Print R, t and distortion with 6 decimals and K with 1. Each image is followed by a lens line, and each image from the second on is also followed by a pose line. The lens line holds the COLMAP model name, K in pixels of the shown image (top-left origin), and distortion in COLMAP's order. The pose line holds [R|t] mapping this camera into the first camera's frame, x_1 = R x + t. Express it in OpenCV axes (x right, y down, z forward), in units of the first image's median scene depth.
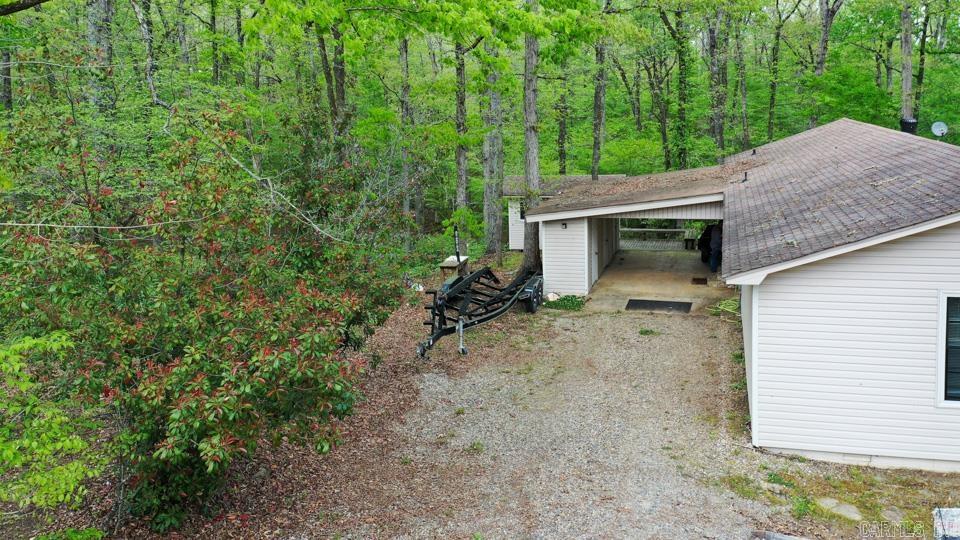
lens RADIAL K [[779.7, 0, 478.5], [0, 779.7, 248.5], [0, 0, 1]] dist [0.231272, -0.279886]
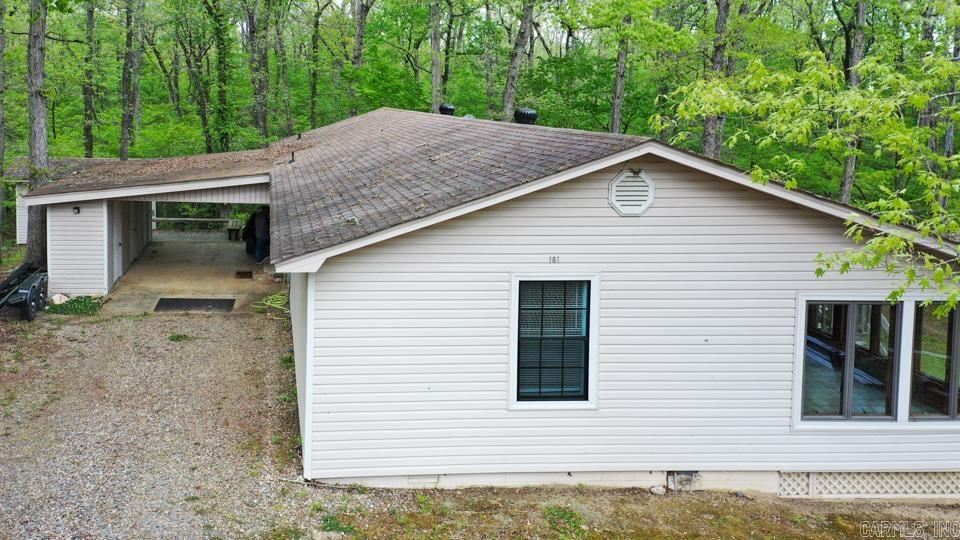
lens RADIAL K [[796.5, 0, 428.0], [0, 796.5, 270.6], [0, 0, 1]] dist [0.267897, -0.331223]
pose [[0.880415, -0.011876, 0.474054, 0.039903], [-0.002922, 0.999532, 0.030467, 0.010170], [-0.474194, -0.028209, 0.879968, 0.135095]]
